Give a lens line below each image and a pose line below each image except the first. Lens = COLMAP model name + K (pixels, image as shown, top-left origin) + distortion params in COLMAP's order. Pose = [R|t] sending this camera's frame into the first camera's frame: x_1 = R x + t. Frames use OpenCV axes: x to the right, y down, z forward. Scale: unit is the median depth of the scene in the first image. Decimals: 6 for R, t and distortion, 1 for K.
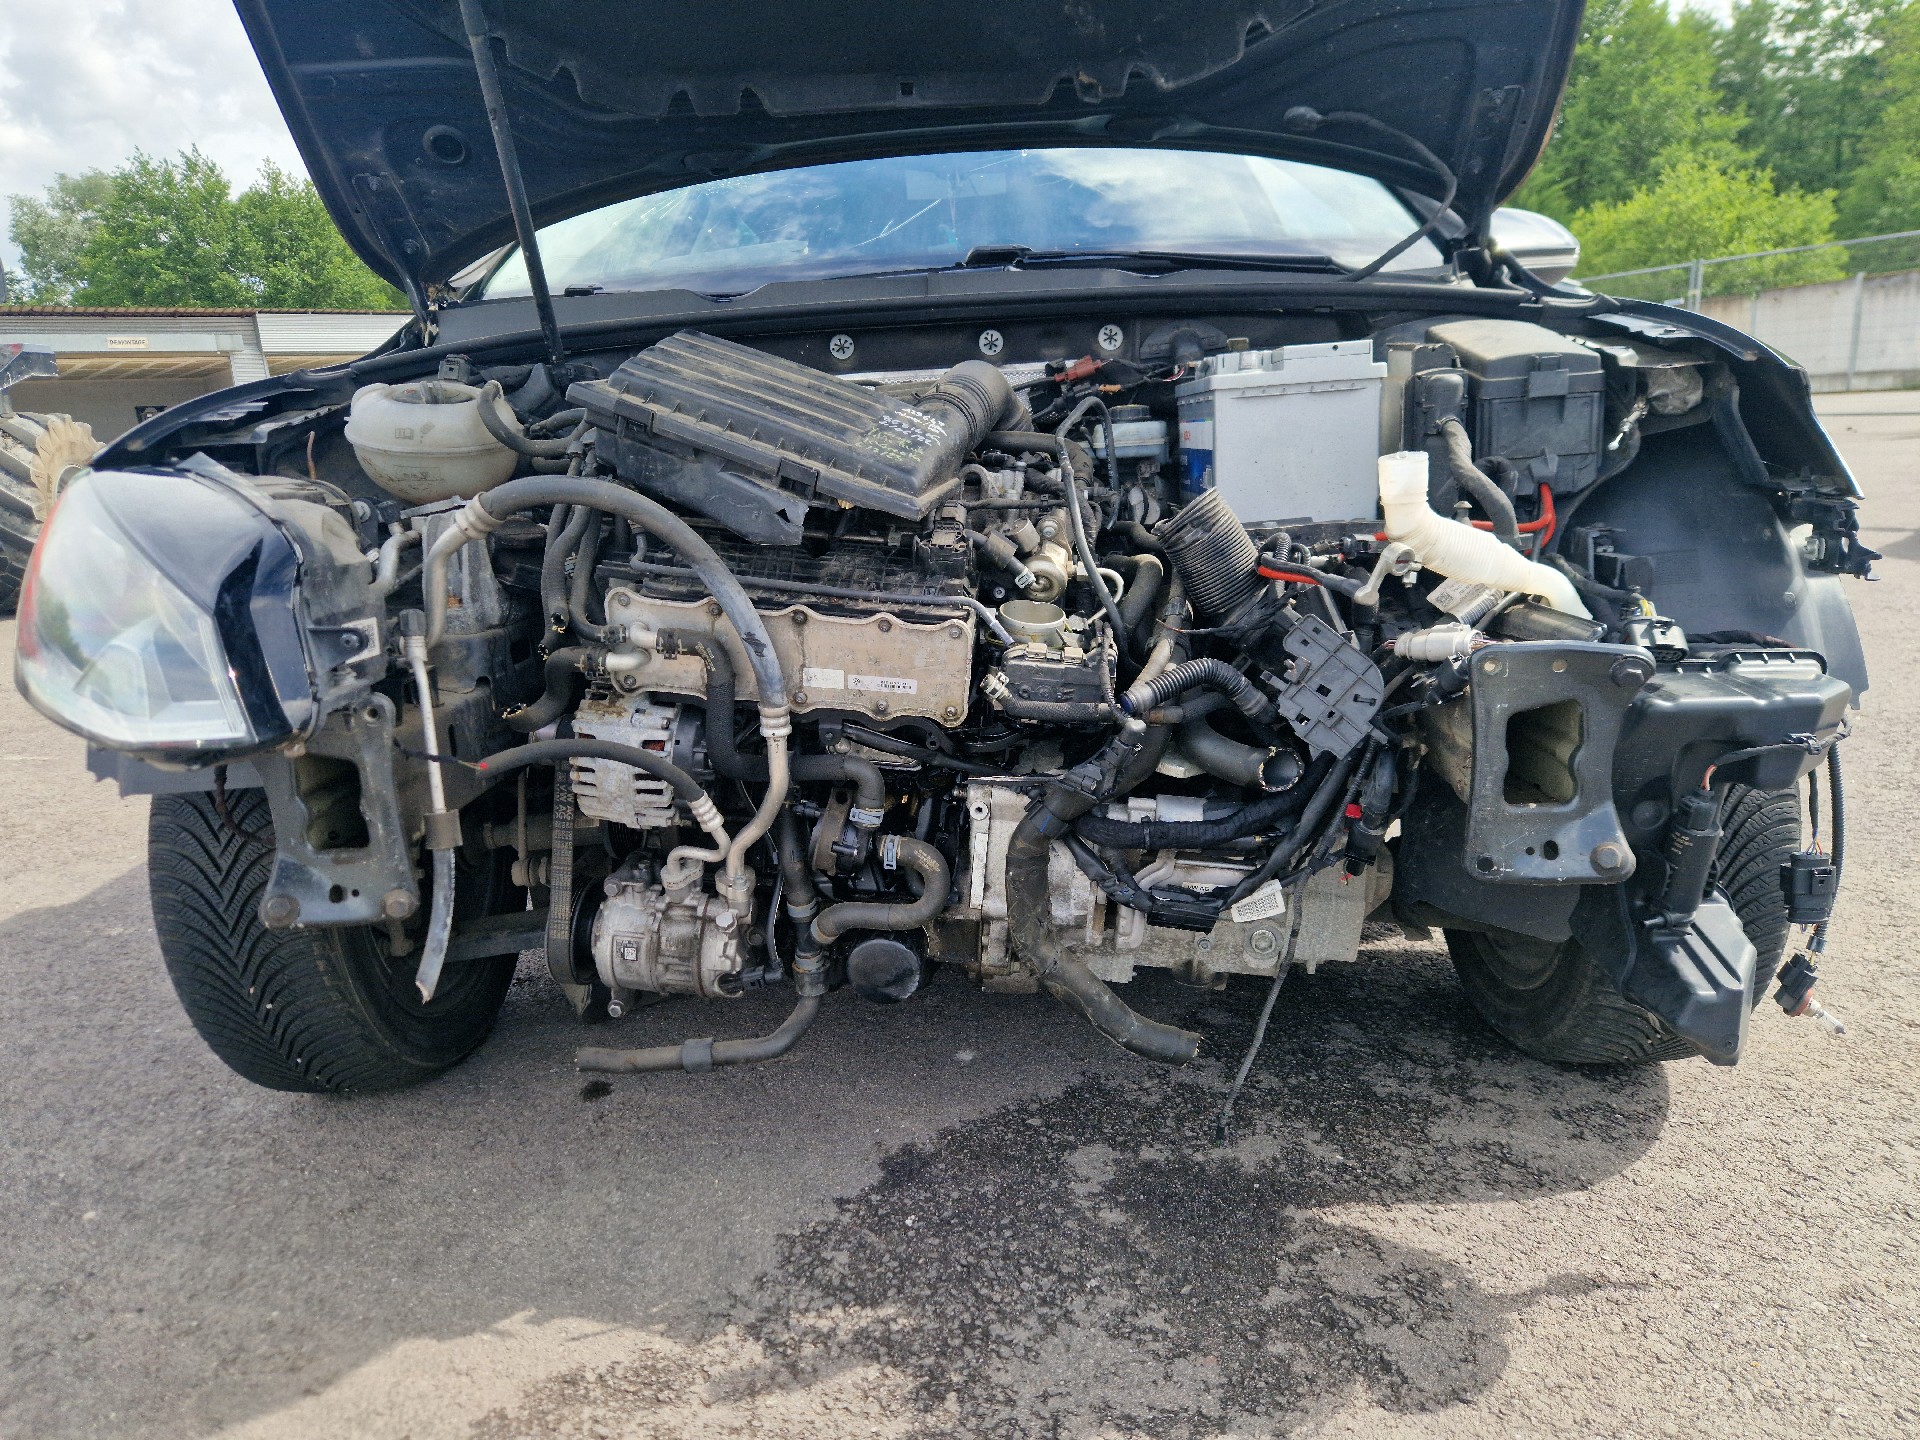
lens RADIAL K [[1297.8, 0, 926.5], [0, 1297.8, 716.9], [0, 0, 1]] dist [0.063459, -0.056588]
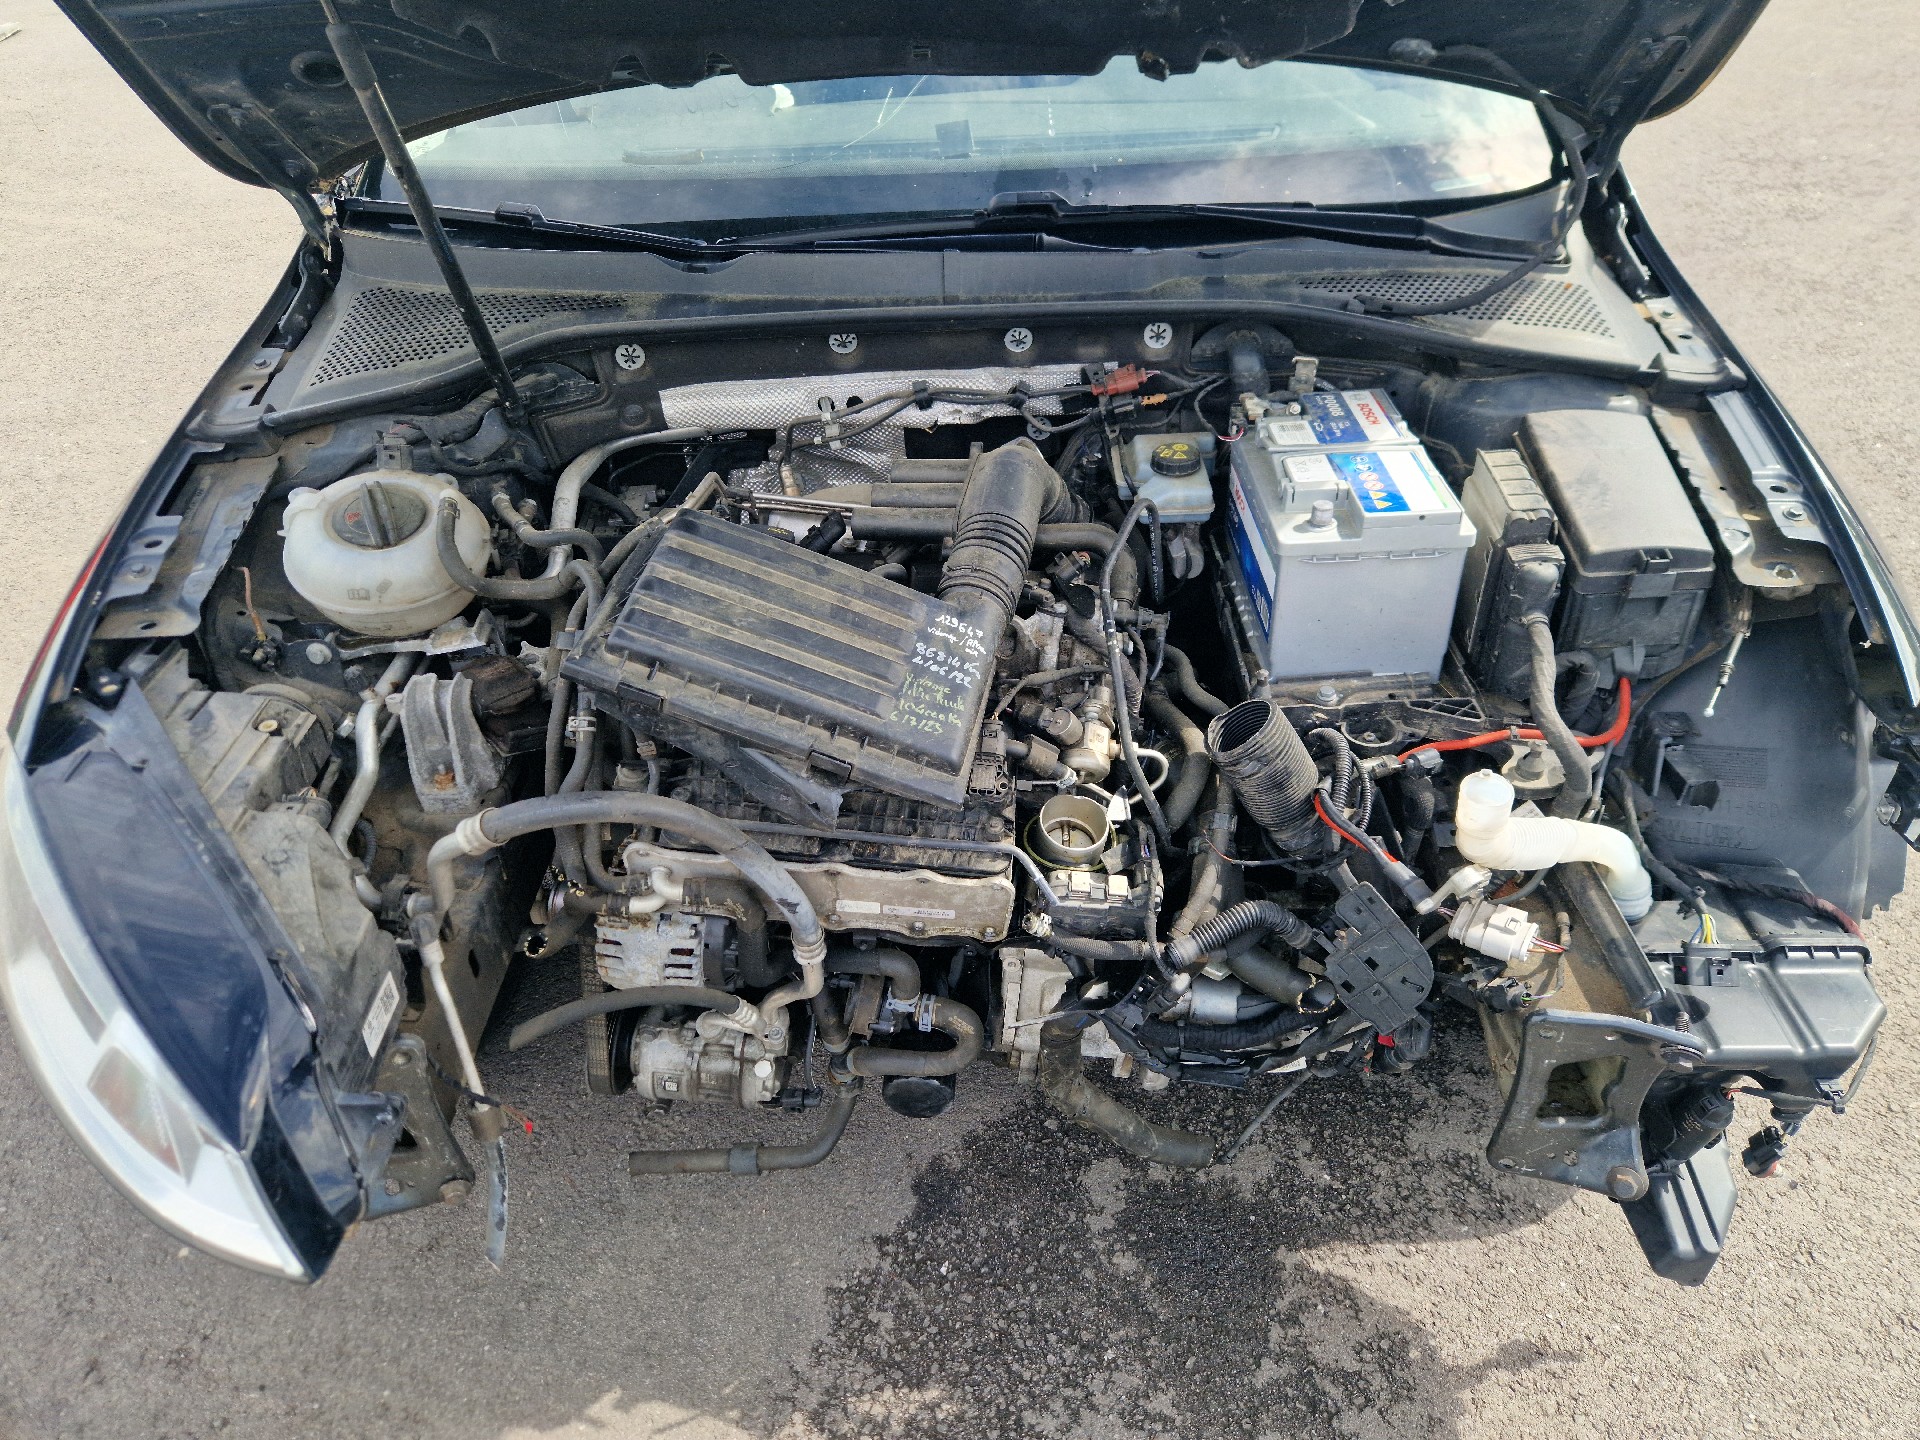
lens RADIAL K [[1316.0, 0, 955.3], [0, 1316.0, 674.2], [0, 0, 1]] dist [0.068939, -0.063771]
pose [[0.998684, -0.021224, 0.046693, -0.048274], [0.001461, 0.921771, 0.387731, -0.552229], [-0.051270, -0.387153, 0.920589, 0.157996]]
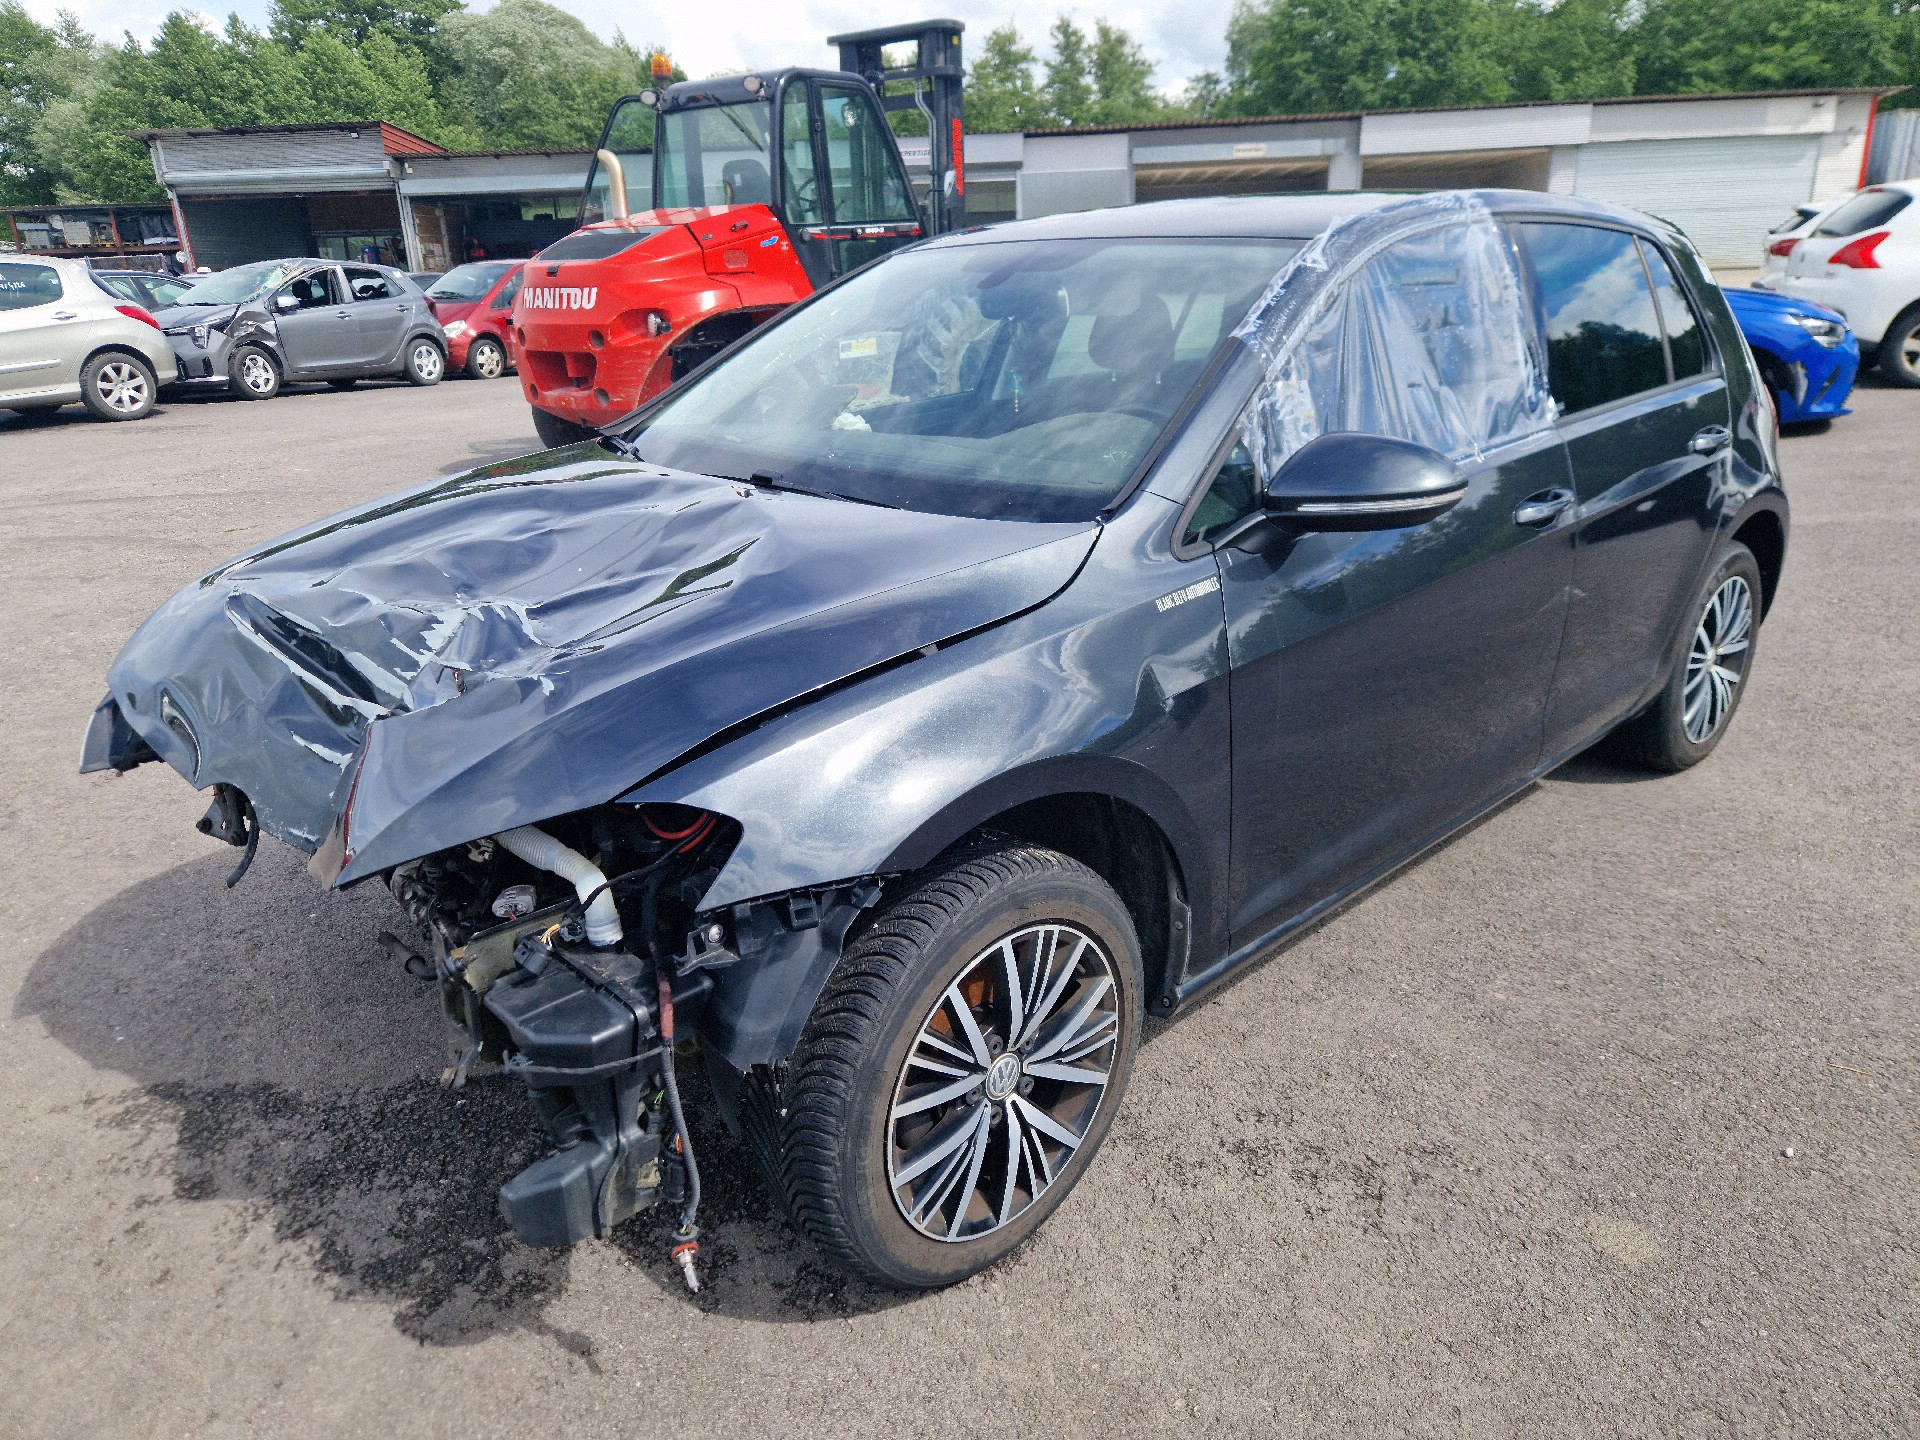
lens RADIAL K [[1297.8, 0, 926.5], [0, 1297.8, 716.9], [0, 0, 1]] dist [0.063459, -0.056588]
pose [[0.700630, 0.252984, -0.667171, 1.437717], [-0.148296, 0.966246, 0.210656, -0.536686], [0.697944, -0.048653, 0.714497, 0.274712]]
